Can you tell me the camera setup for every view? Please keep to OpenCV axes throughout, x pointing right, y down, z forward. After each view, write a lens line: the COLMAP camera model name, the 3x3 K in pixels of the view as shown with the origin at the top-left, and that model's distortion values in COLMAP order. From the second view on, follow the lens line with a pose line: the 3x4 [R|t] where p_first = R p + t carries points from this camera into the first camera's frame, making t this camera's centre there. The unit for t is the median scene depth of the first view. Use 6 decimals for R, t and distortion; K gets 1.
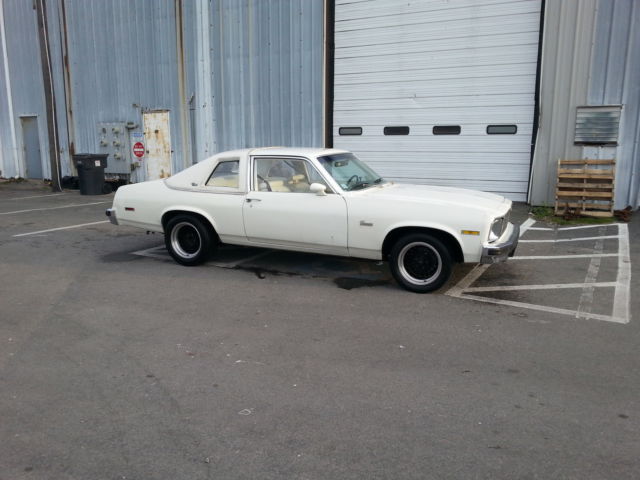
lens RADIAL K [[529.4, 0, 321.0], [0, 529.4, 243.6], [0, 0, 1]] dist [0.016045, -0.056467]
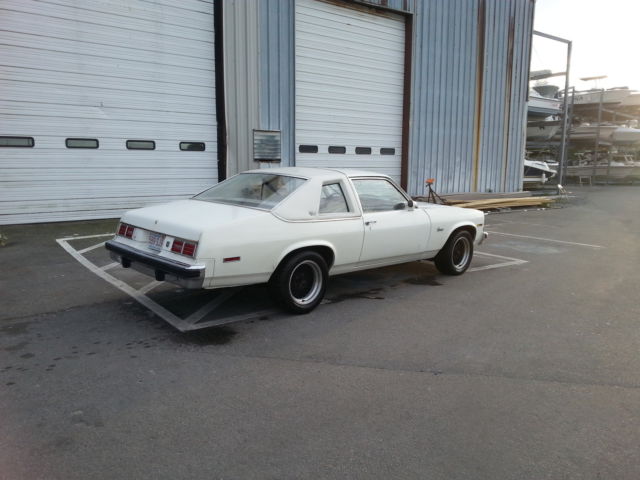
lens RADIAL K [[529.4, 0, 321.2], [0, 529.4, 240.3], [0, 0, 1]] dist [0.016045, -0.056467]
pose [[0.391177, -0.134779, 0.910393, -0.556368], [0.158937, 0.984248, 0.077420, -0.073765], [-0.906487, 0.114410, 0.406437, 0.367301]]
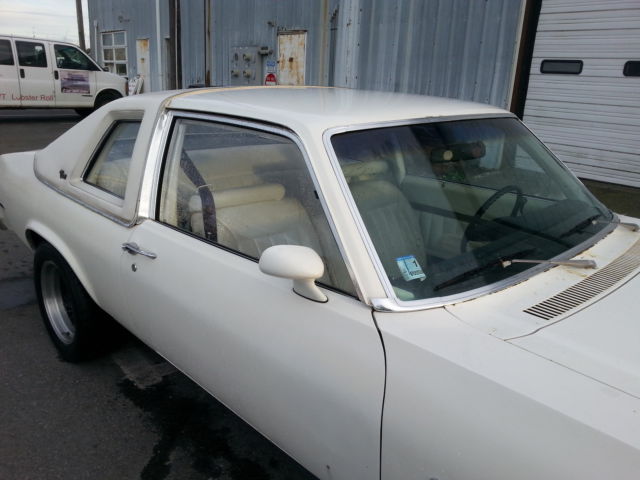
lens RADIAL K [[529.4, 0, 322.9], [0, 529.4, 249.5], [0, 0, 1]] dist [0.016045, -0.056467]
pose [[0.929334, 0.151726, -0.336627, 0.044082], [-0.110660, 0.984216, 0.138107, -0.074381], [0.352268, -0.091096, 0.931455, 0.392918]]
